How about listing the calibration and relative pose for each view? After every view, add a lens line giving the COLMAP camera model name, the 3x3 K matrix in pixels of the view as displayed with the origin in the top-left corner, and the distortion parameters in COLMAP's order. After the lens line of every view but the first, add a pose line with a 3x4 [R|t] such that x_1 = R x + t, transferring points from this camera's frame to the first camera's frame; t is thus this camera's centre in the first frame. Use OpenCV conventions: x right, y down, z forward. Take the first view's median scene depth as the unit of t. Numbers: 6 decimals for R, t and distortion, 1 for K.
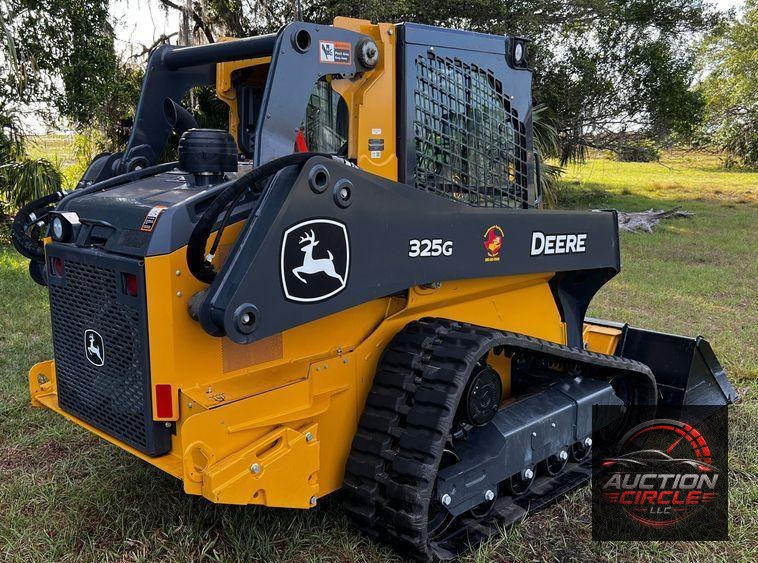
lens RADIAL K [[752.5, 0, 379.0], [0, 752.5, 281.5], [0, 0, 1]] dist [0.096287, -0.008277]
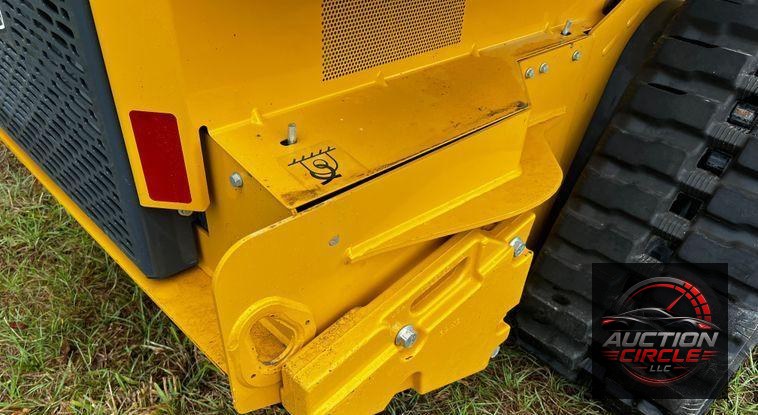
lens RADIAL K [[567.4, 0, 379.1], [0, 567.4, 271.7], [0, 0, 1]] dist [0.005343, 0.001808]
pose [[0.997308, 0.072937, 0.007516, -0.155038], [-0.067158, 0.867494, 0.492893, 0.057628], [0.029430, -0.492071, 0.870057, 0.639216]]
